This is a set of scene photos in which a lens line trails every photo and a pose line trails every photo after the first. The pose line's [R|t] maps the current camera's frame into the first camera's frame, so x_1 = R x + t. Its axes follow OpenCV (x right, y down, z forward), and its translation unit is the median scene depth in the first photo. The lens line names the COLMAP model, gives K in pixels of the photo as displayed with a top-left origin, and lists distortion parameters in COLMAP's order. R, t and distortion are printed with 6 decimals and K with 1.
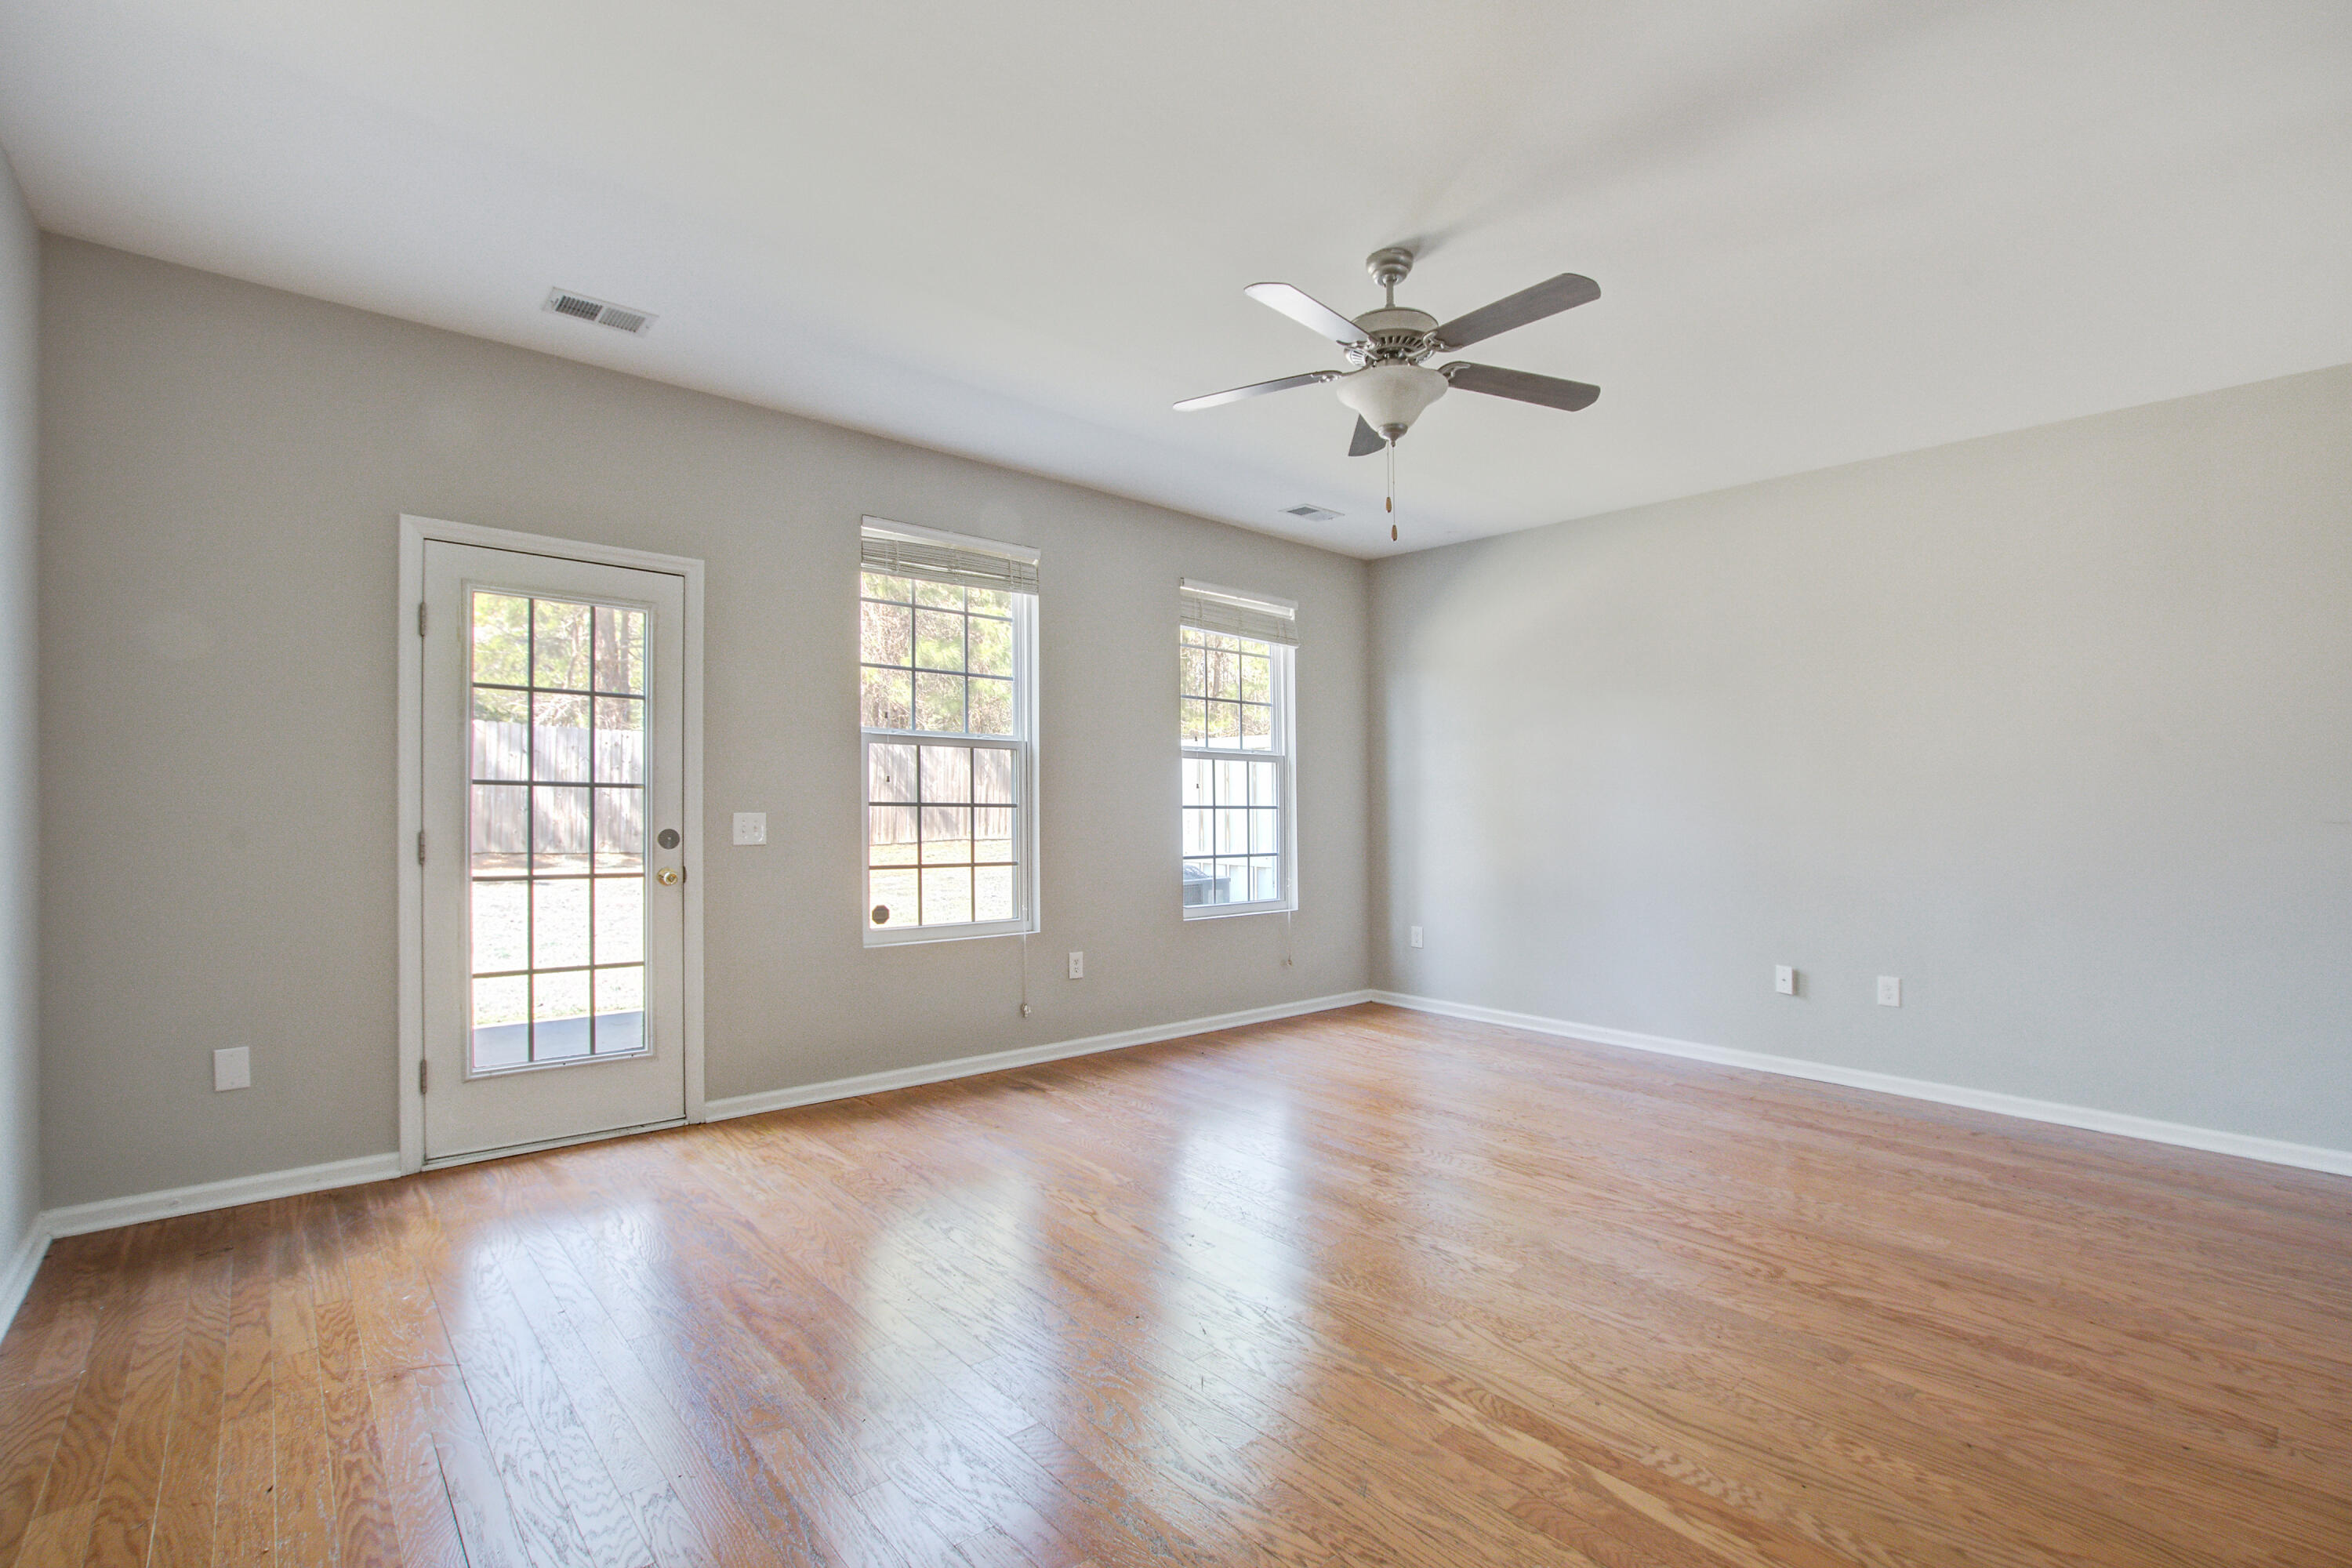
lens RADIAL K [[1038.8, 0, 1176.0], [0, 1038.8, 784.0], [0, 0, 1]] dist [-0.029493, 0.000167]
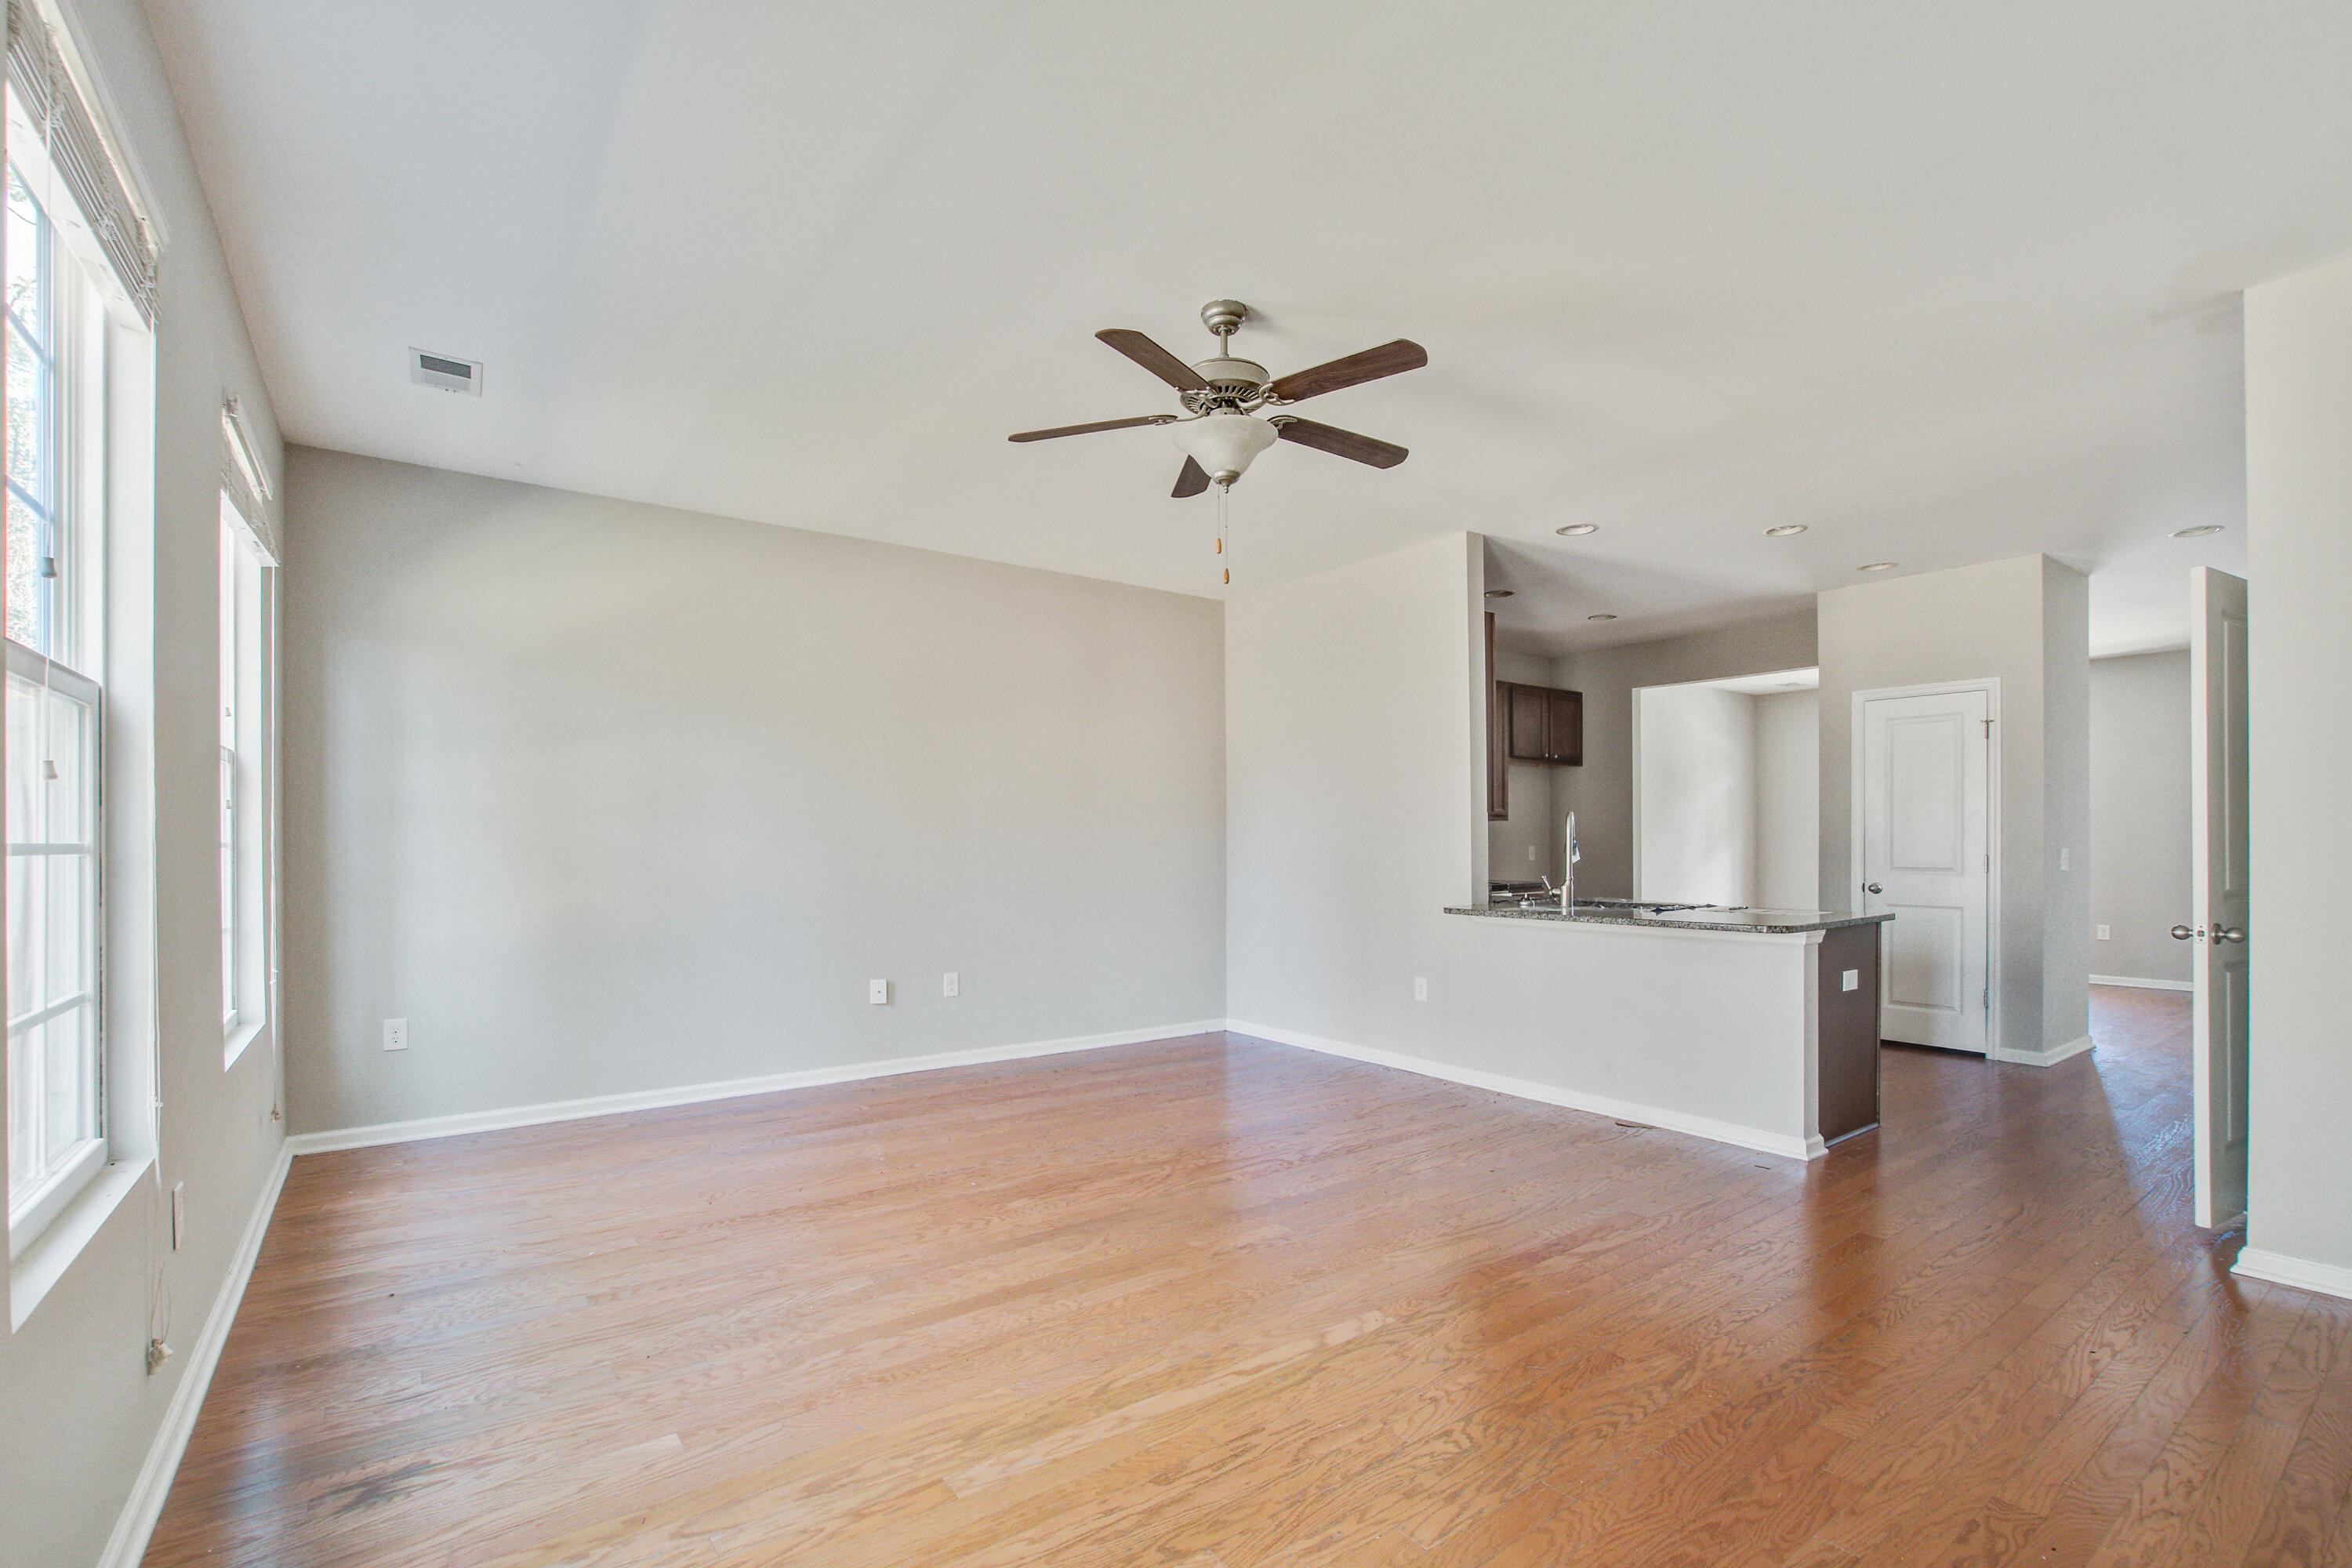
lens RADIAL K [[1037.9, 0, 1162.7], [0, 1037.9, 806.4], [0, 0, 1]] dist [-0.019991, 0.000068]
pose [[0.102576, 0.021230, 0.994499, -0.632262], [-0.016908, 0.999665, -0.019596, 0.006864], [-0.994581, -0.014805, 0.102900, 0.728978]]
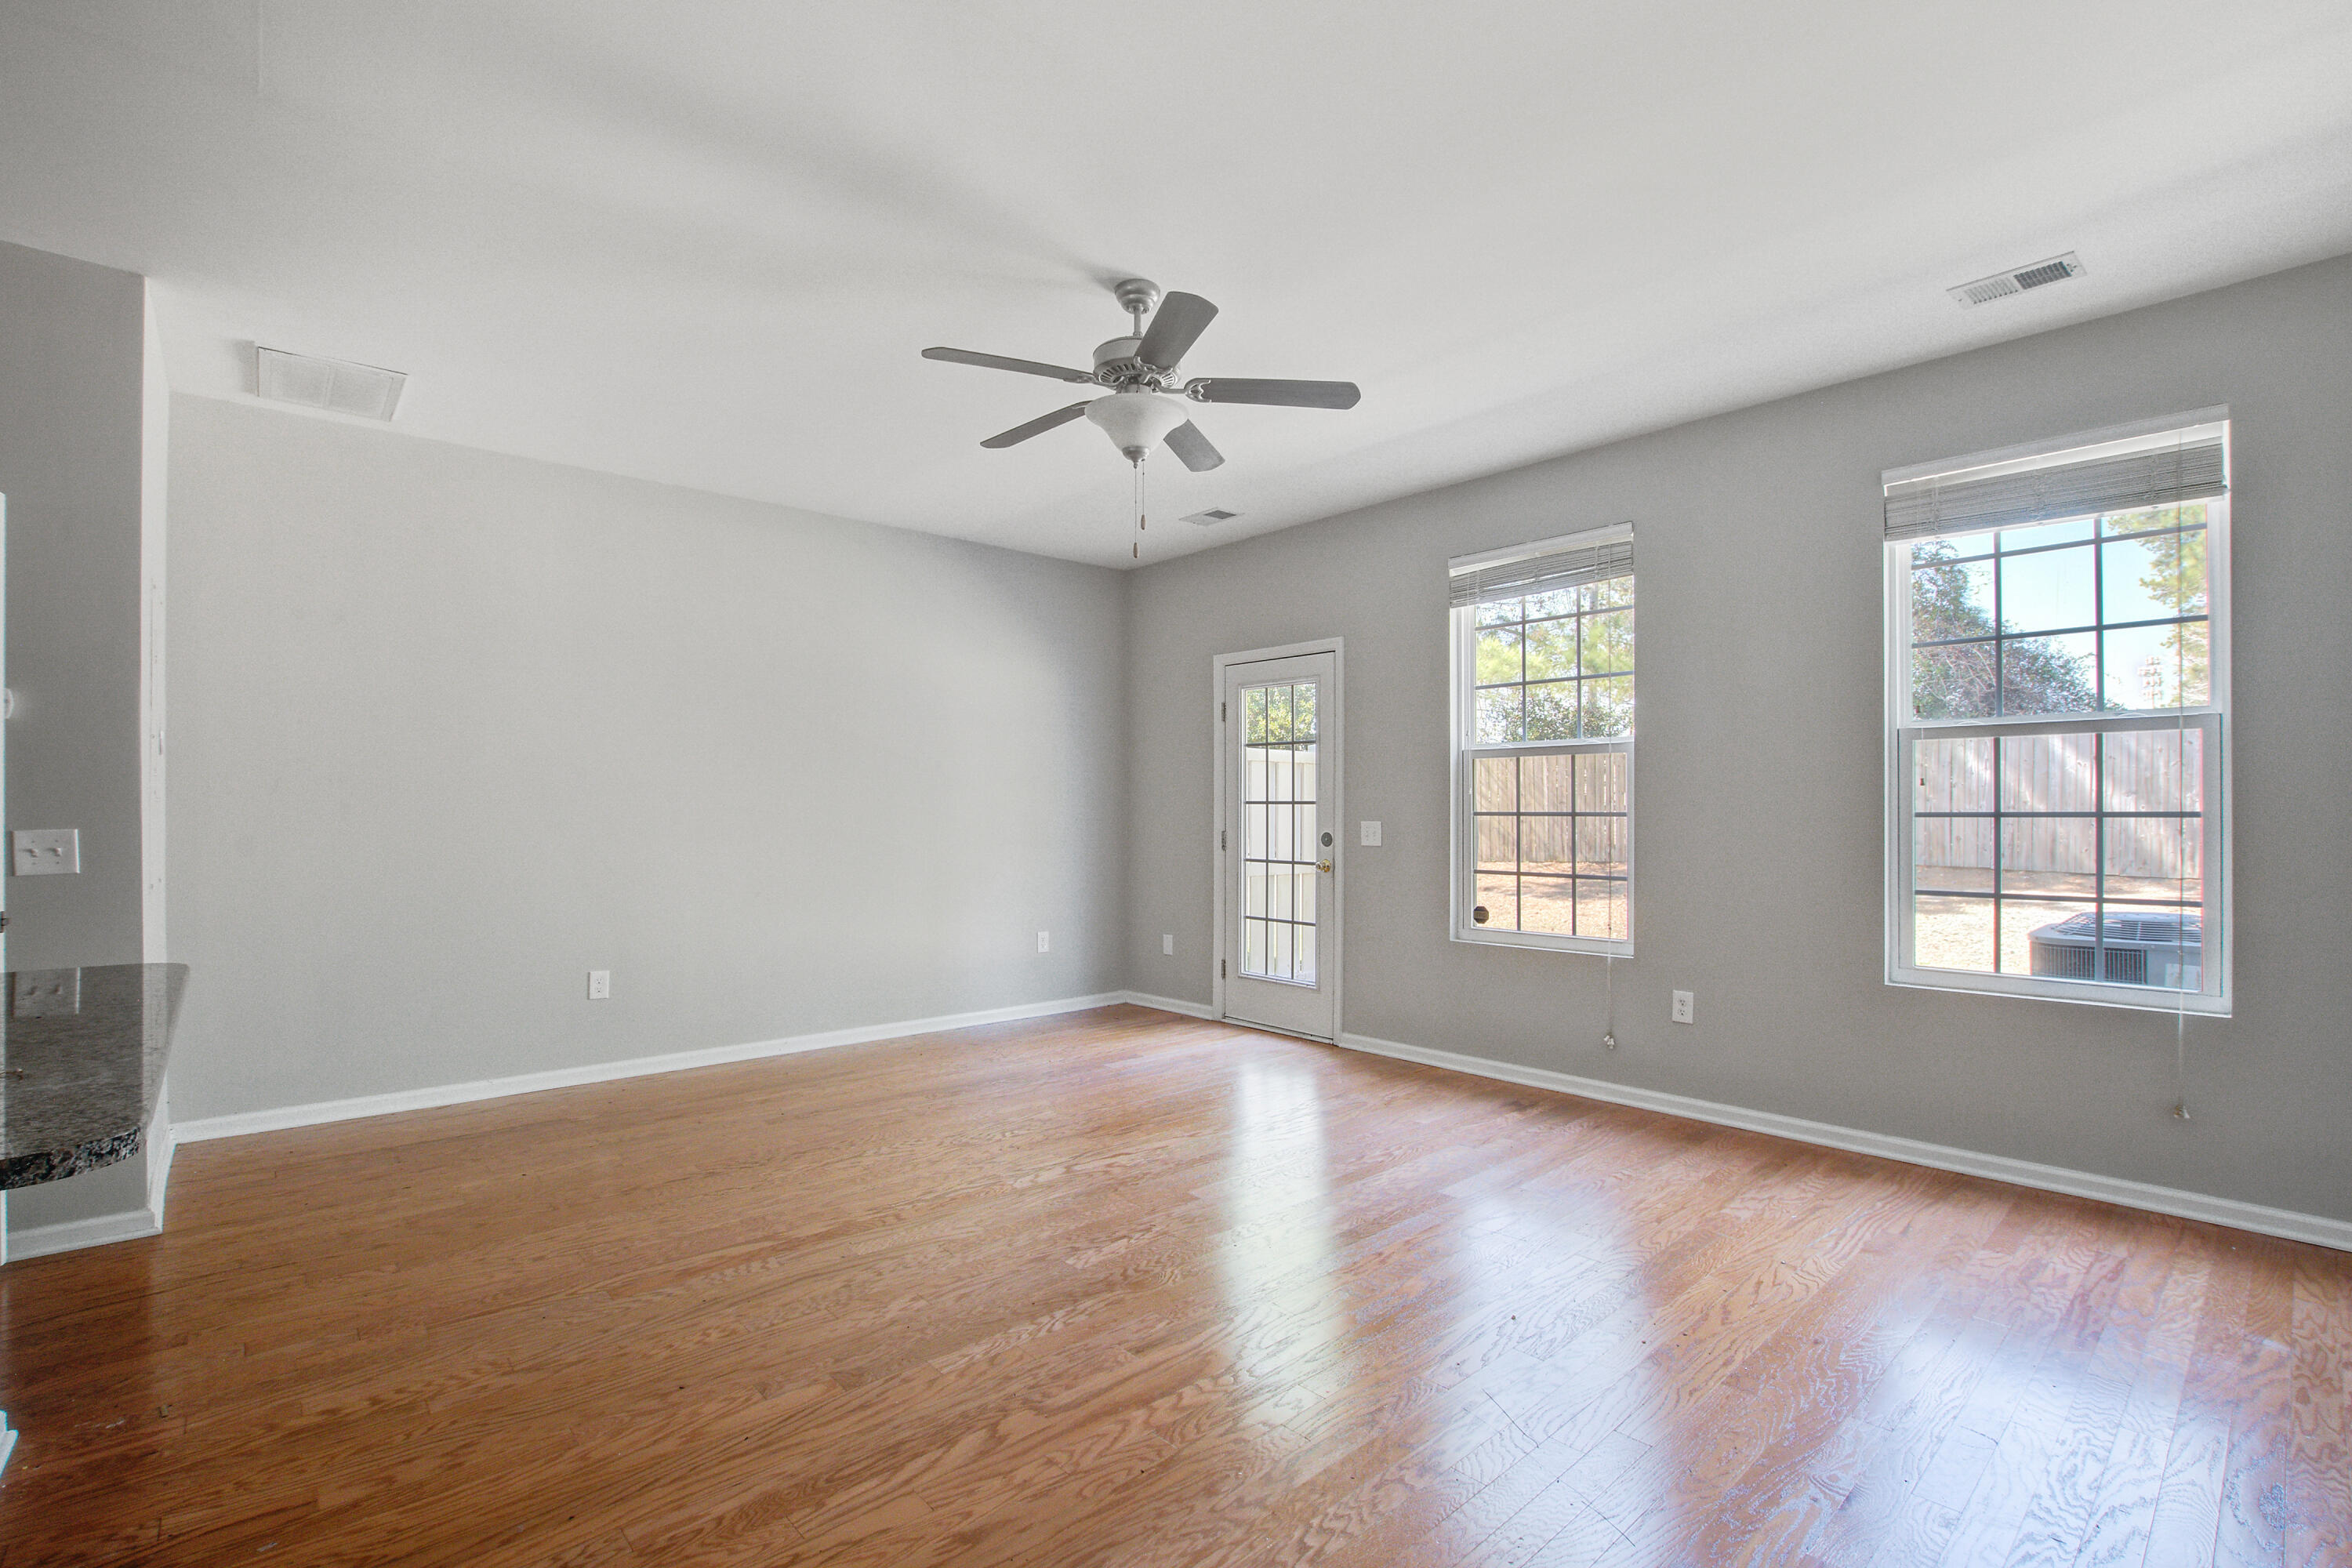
lens RADIAL K [[1082.2, 0, 1181.4], [0, 1082.2, 818.1], [0, 0, 1]] dist [-0.046415, 0.000166]
pose [[0.010511, -0.005364, -0.999930, 0.992365], [0.020957, 0.999767, -0.005143, 0.026979], [0.999725, -0.020901, 0.010621, 0.786962]]
